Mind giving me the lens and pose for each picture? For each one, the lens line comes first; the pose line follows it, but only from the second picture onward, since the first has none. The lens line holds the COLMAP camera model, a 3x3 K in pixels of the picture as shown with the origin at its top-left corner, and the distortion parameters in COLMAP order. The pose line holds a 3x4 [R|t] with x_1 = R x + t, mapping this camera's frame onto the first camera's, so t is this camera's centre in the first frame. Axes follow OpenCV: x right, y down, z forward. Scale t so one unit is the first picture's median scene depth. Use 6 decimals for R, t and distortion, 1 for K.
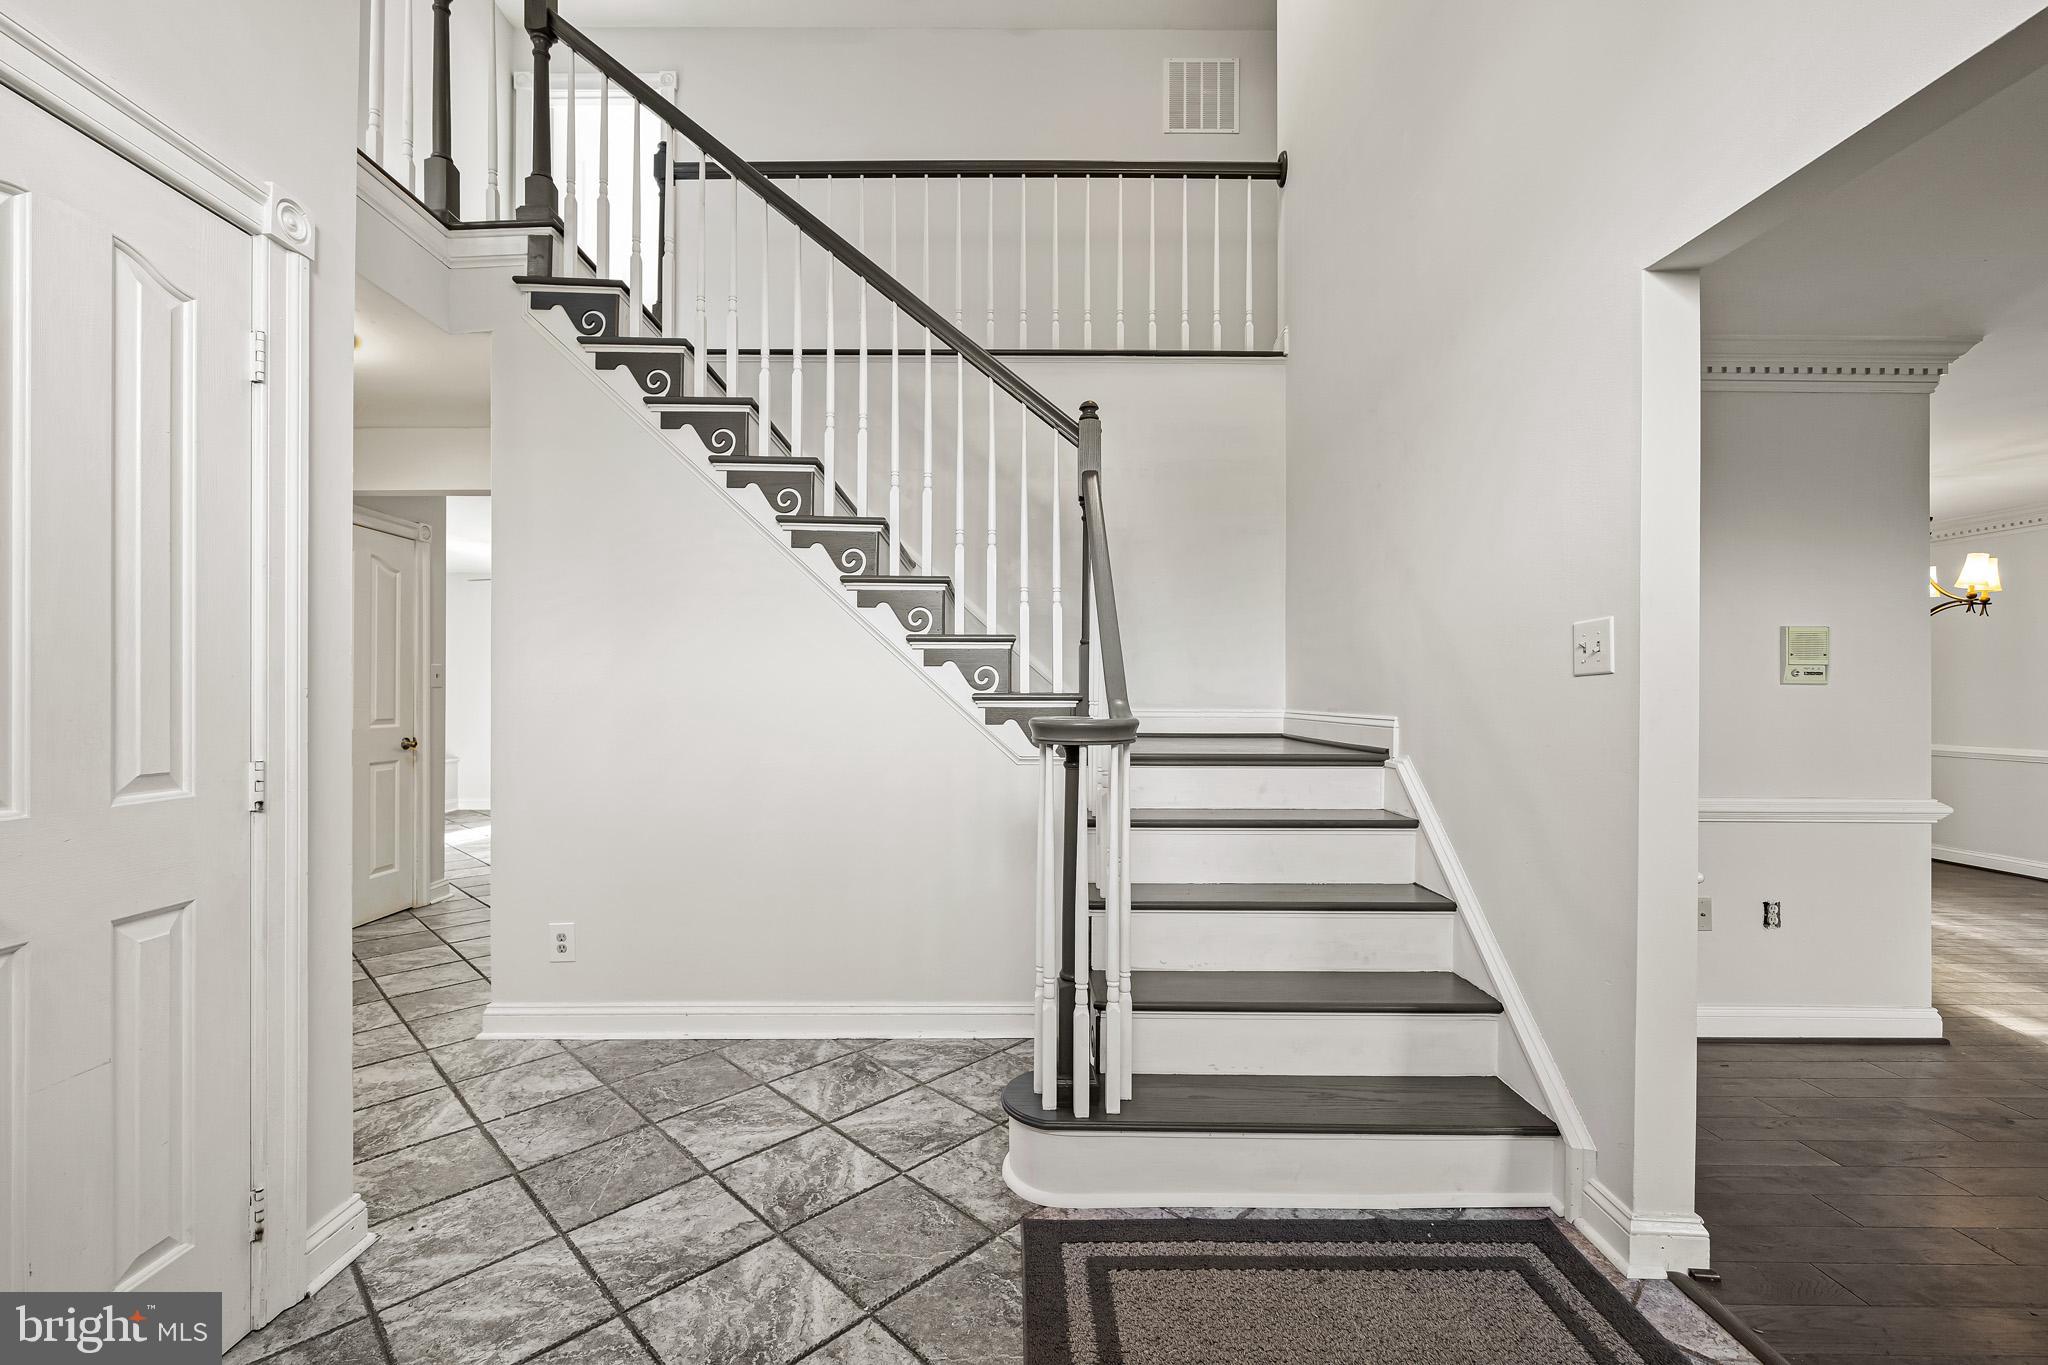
lens RADIAL K [[849.9, 0, 1022.4], [0, 849.9, 697.6], [0, 0, 1]] dist [-0.000506, 0.000213]
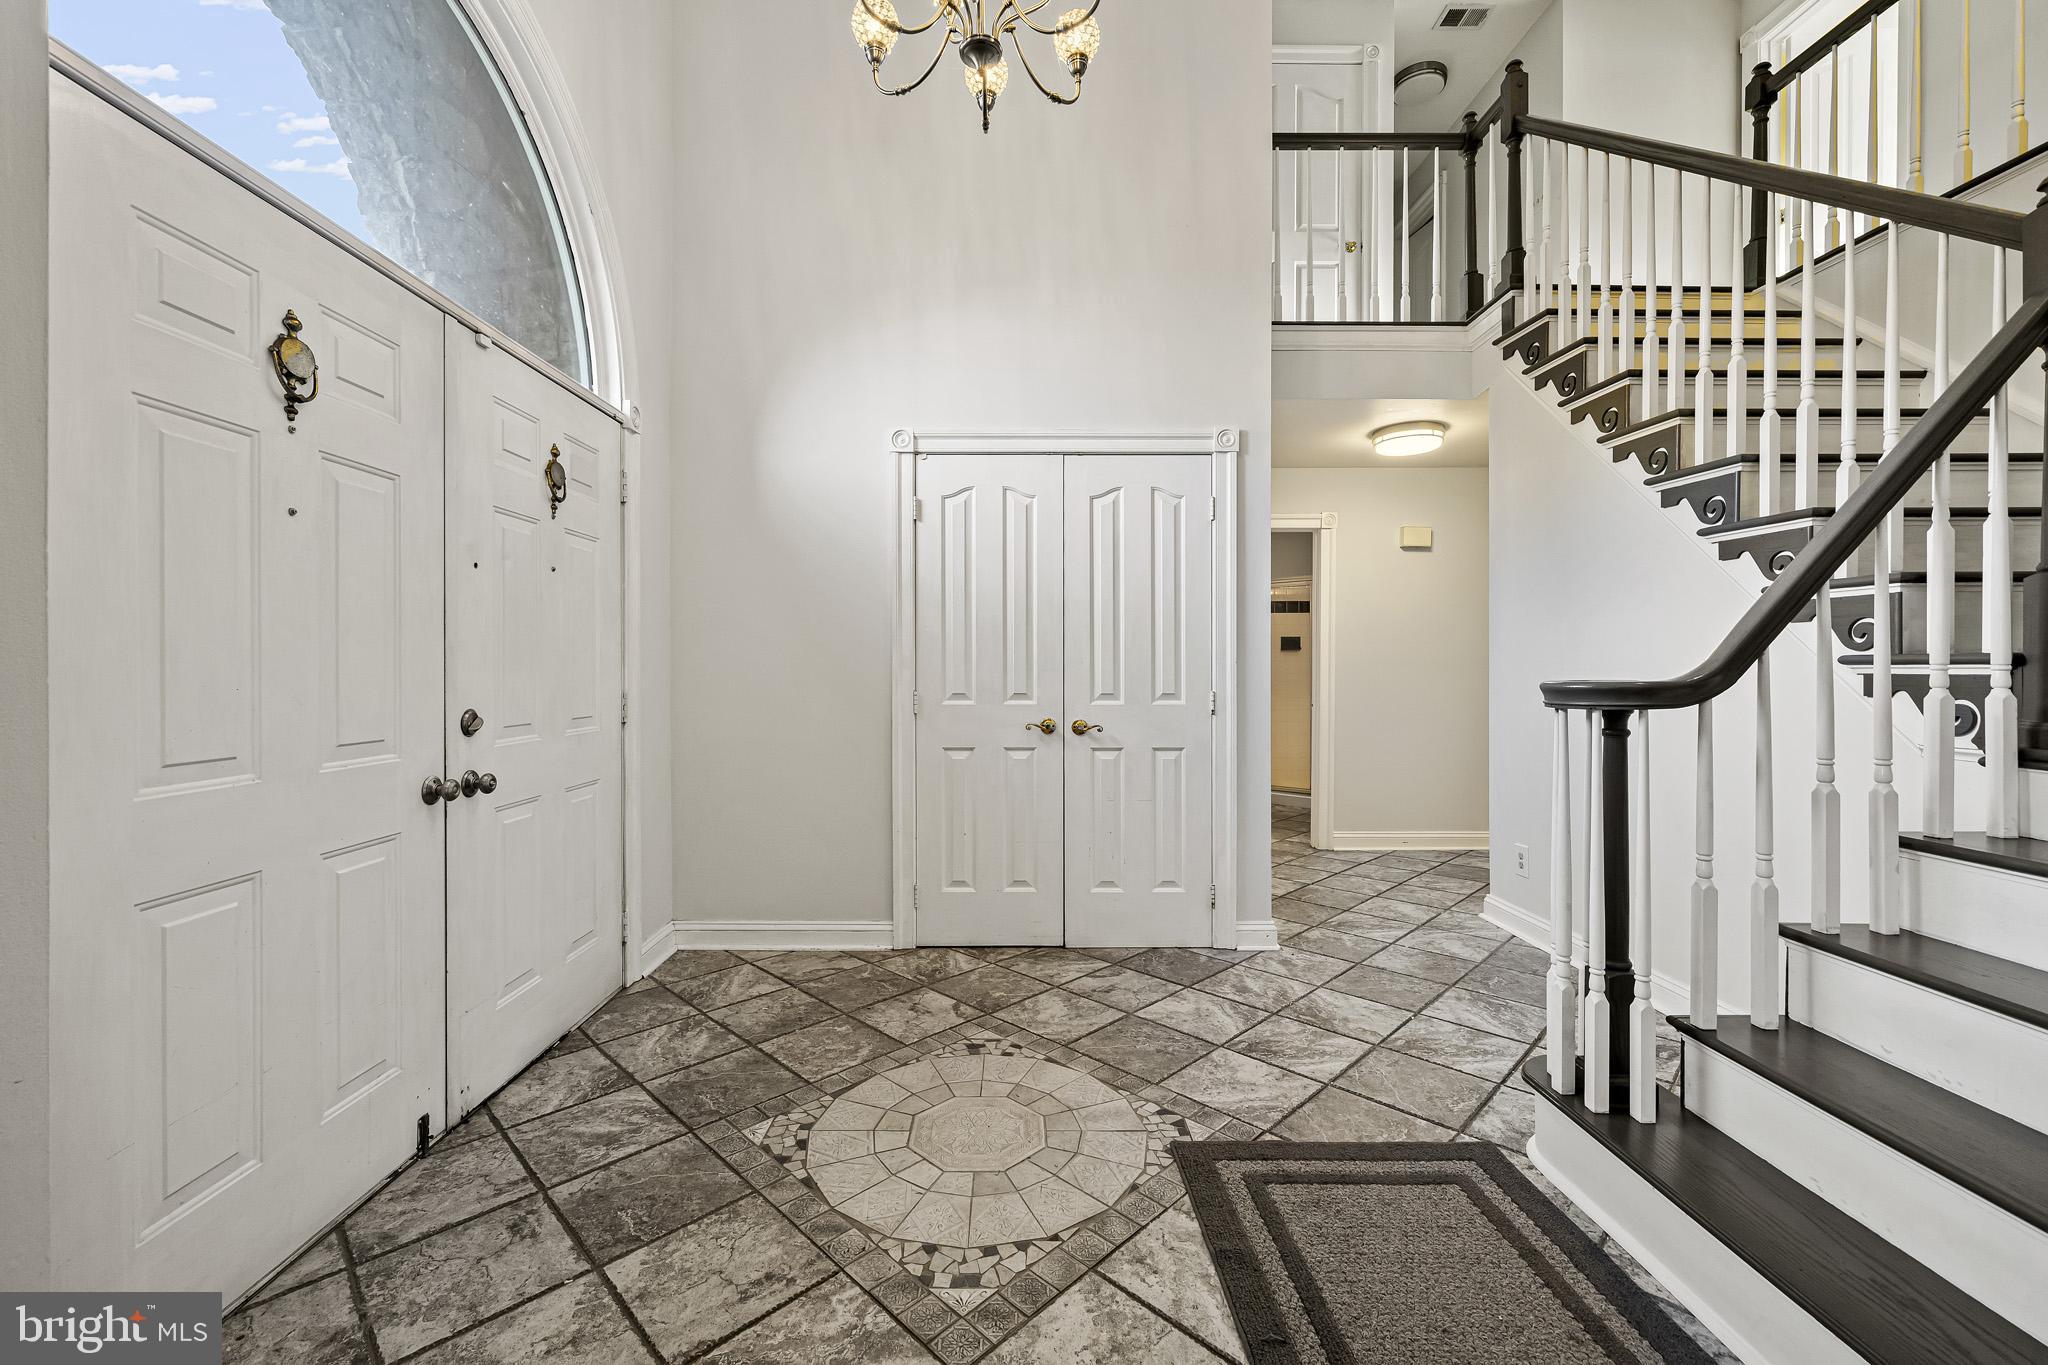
lens RADIAL K [[836.7, 0, 995.9], [0, 836.7, 668.9], [0, 0, 1]] dist [-0.000055, 0.000190]
pose [[-0.014843, 0.001322, -0.999889, 0.813165], [0.001047, 0.999999, 0.001307, 0.007524], [0.999889, -0.001027, -0.014845, 0.293054]]
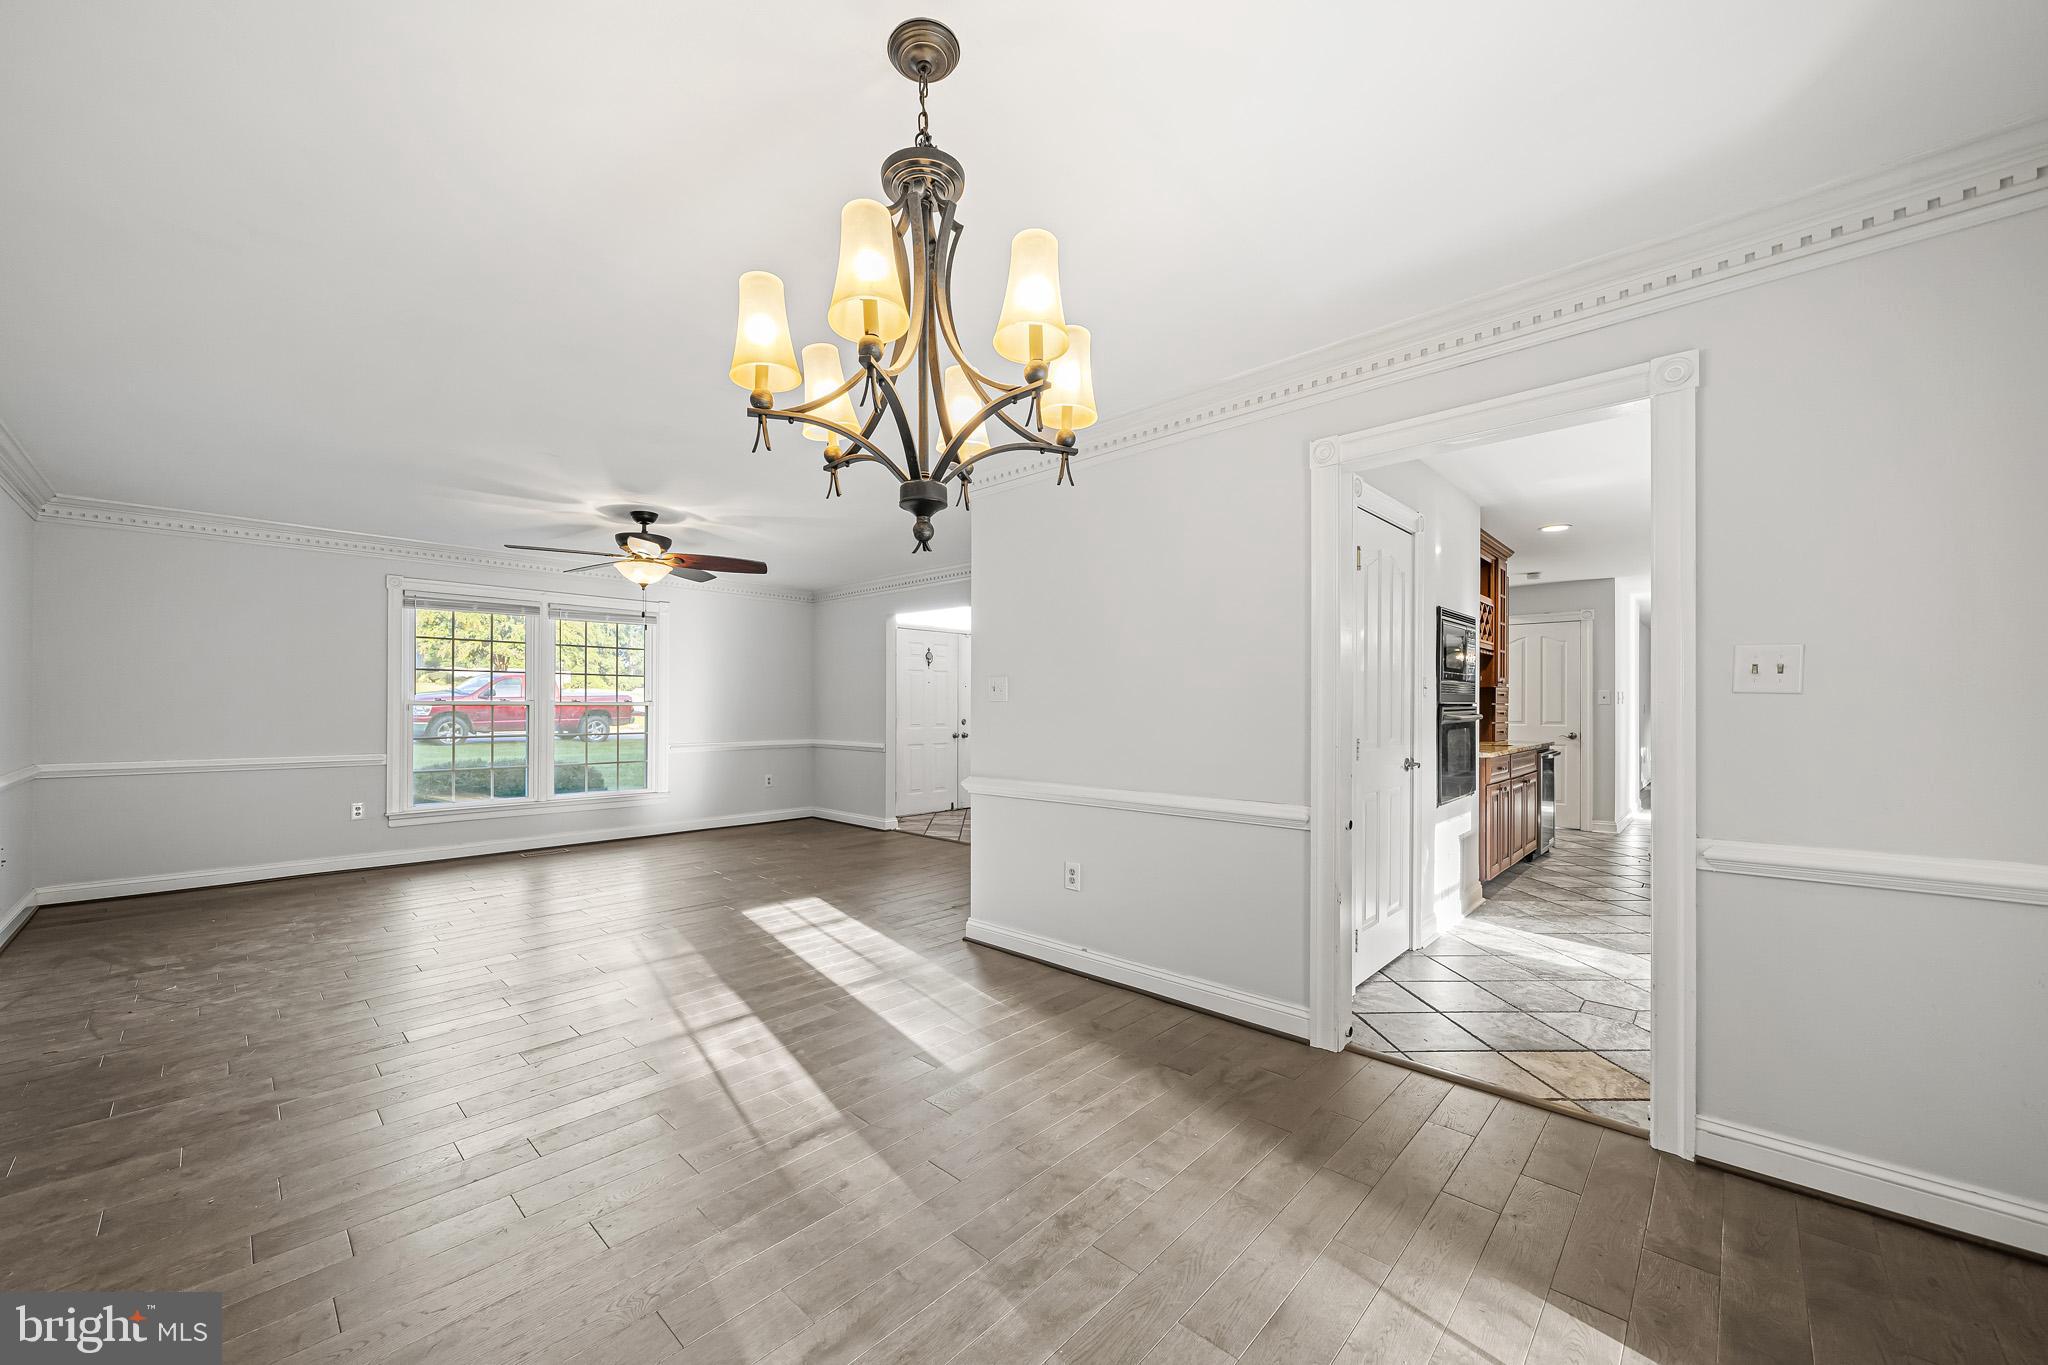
lens RADIAL K [[774.2, 0, 1024.2], [0, 774.2, 702.5], [0, 0, 1]] dist [-0.000562, -0.000230]
pose [[-0.681515, -0.004019, -0.731793, 2.369314], [0.000982, 0.999979, -0.006407, -0.002995], [0.731803, -0.005085, -0.681497, 2.351062]]
